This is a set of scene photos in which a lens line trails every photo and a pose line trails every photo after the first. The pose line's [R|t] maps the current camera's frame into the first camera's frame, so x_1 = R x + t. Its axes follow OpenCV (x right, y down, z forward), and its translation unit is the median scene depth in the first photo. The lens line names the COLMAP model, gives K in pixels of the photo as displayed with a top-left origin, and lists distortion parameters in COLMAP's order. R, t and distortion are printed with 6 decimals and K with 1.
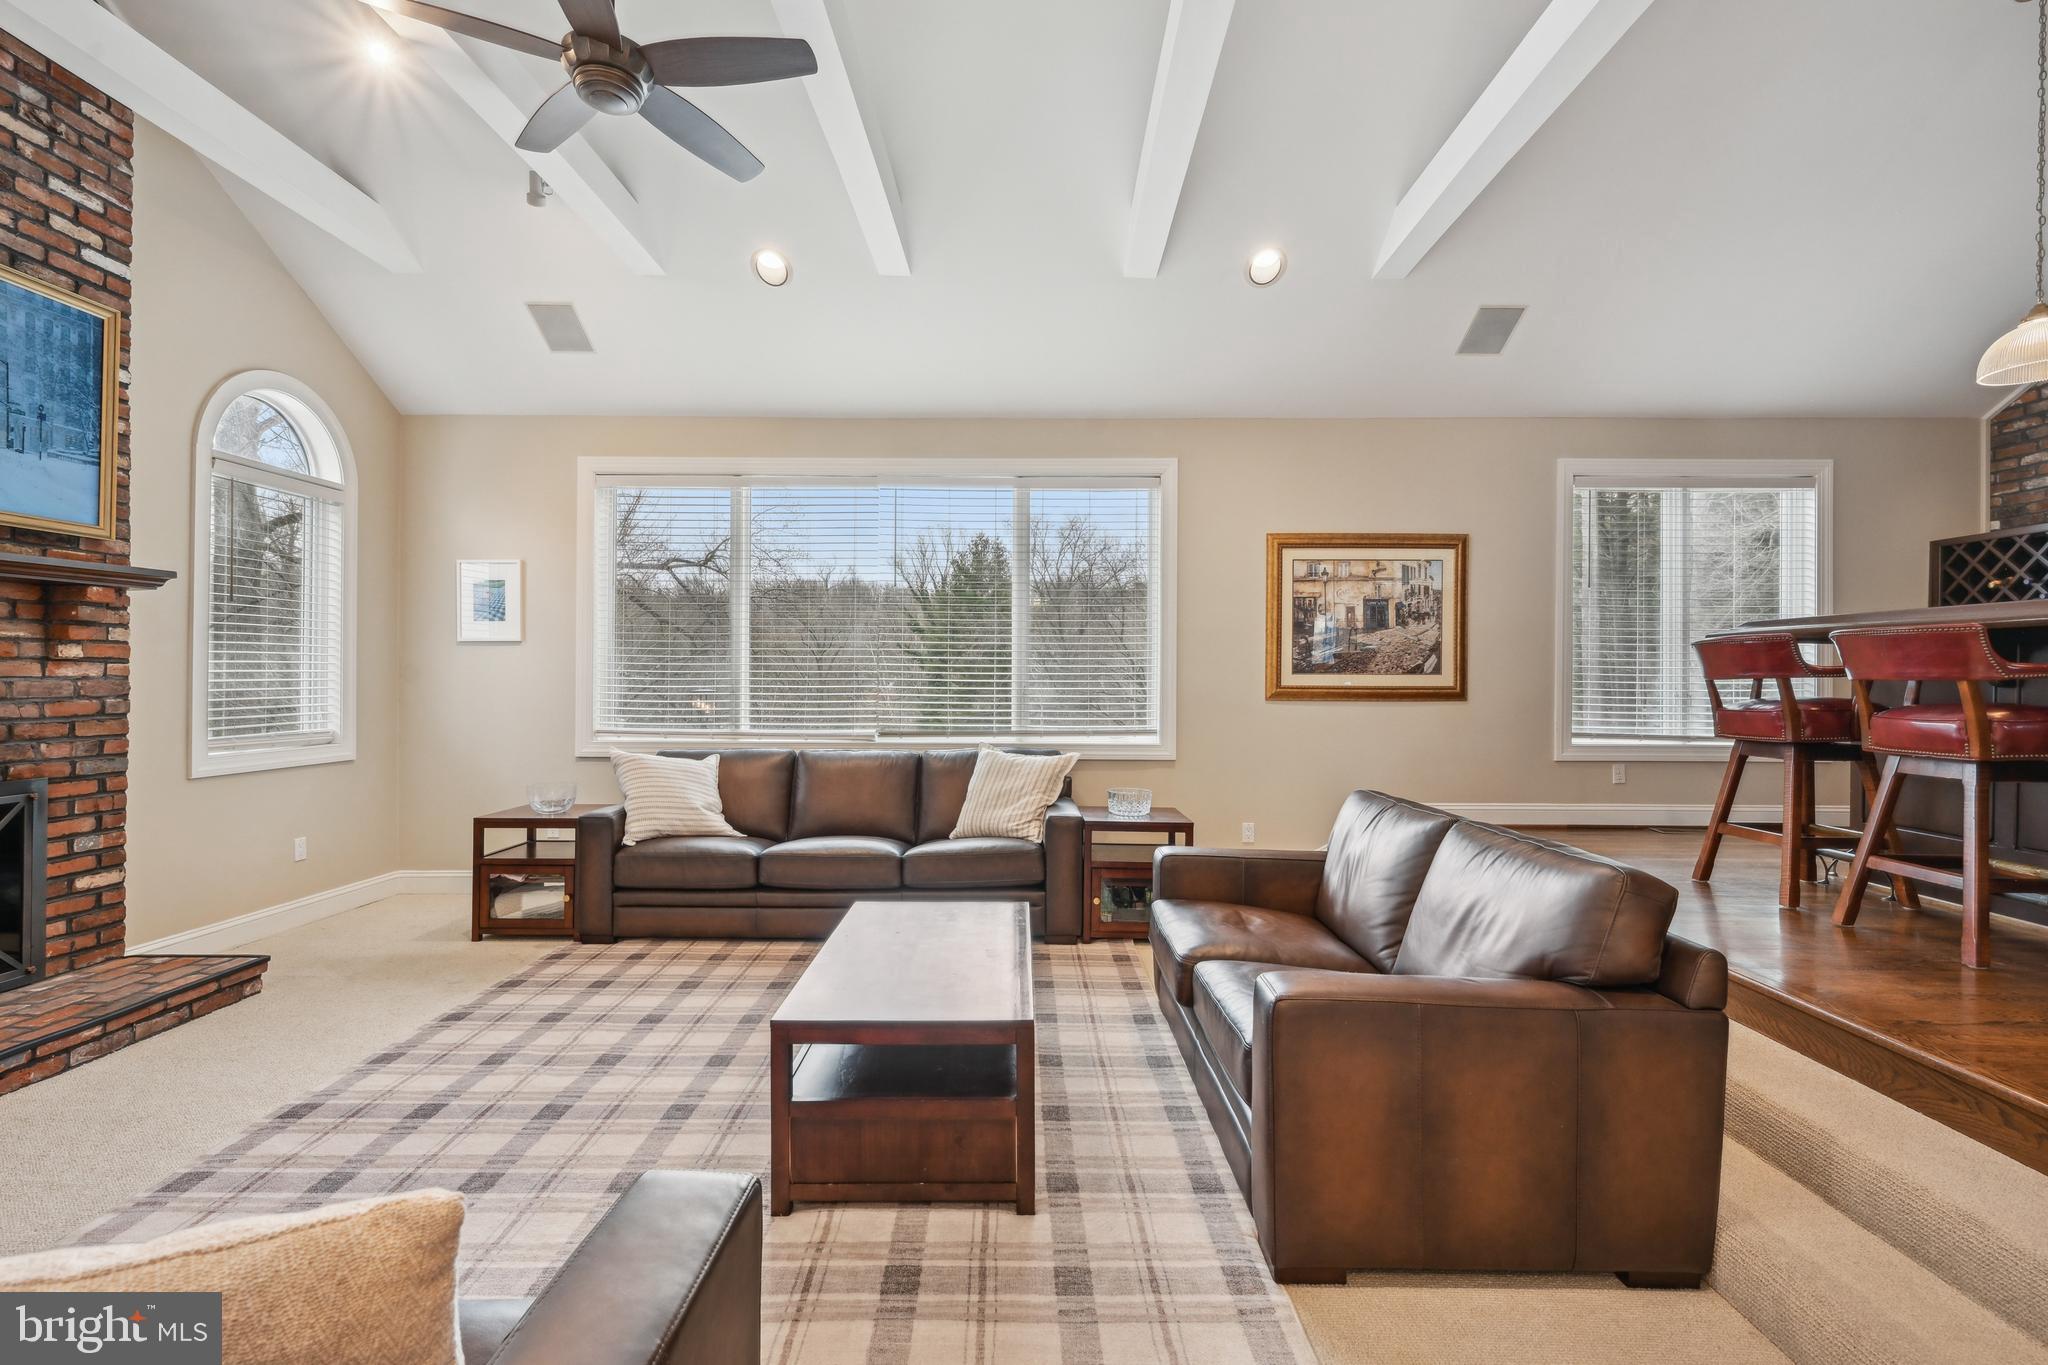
lens RADIAL K [[931.0, 0, 1026.4], [0, 931.0, 677.1], [0, 0, 1]] dist [0.002621, -0.001586]
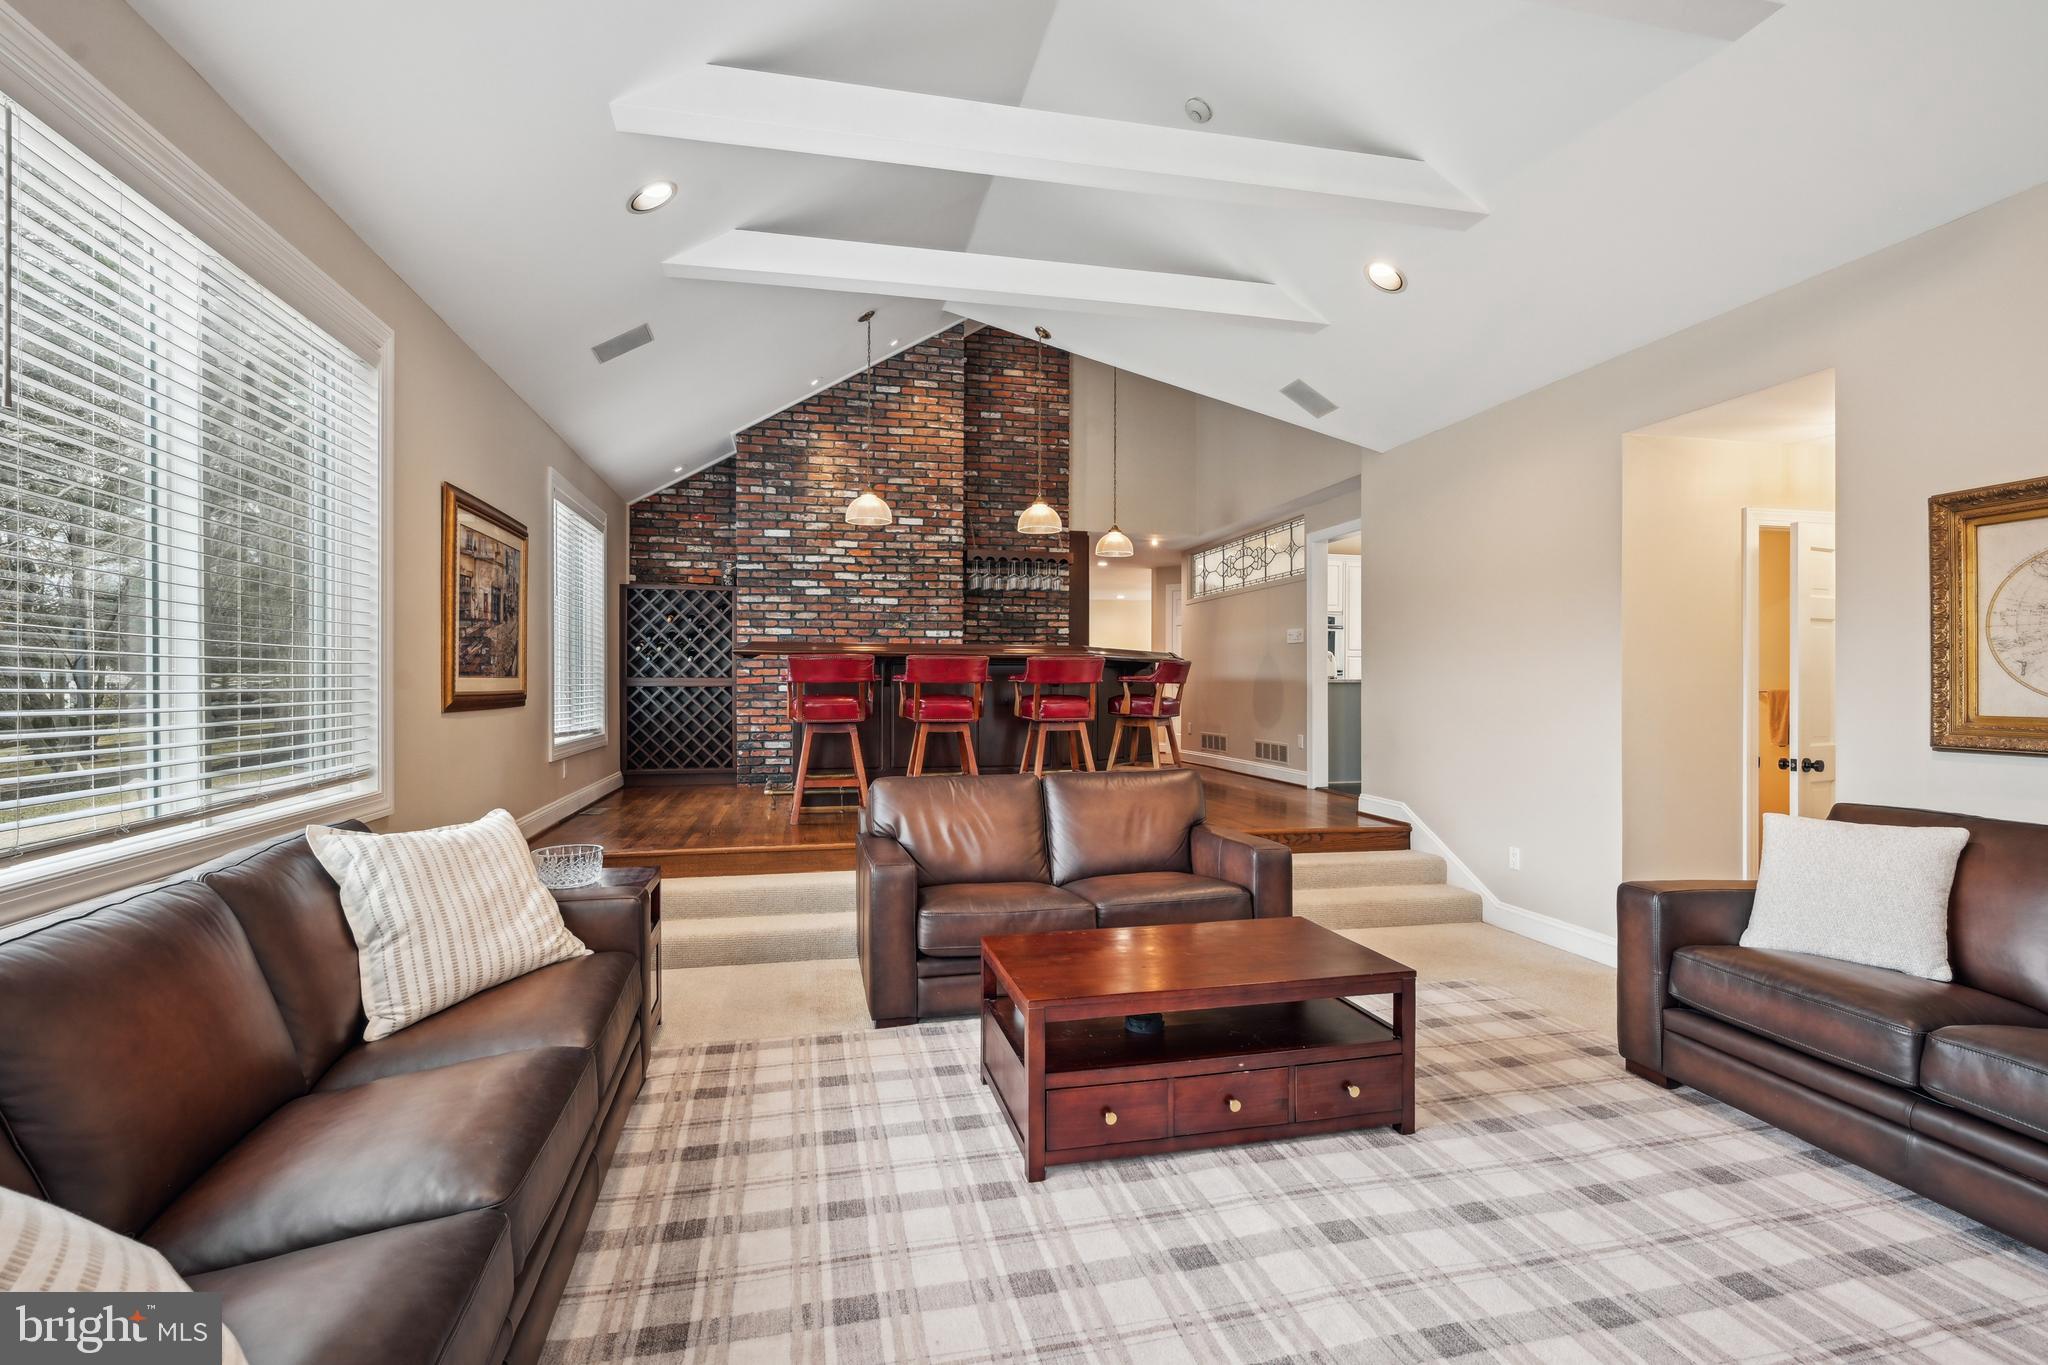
lens RADIAL K [[931.0, 0, 1033.4], [0, 931.0, 679.5], [0, 0, 1]] dist [0.002621, -0.001586]
pose [[-0.242231, 0.000650, 0.970218, -0.817110], [-0.002207, 0.999997, -0.001221, -0.002160], [-0.970216, -0.002437, -0.242229, 1.097554]]
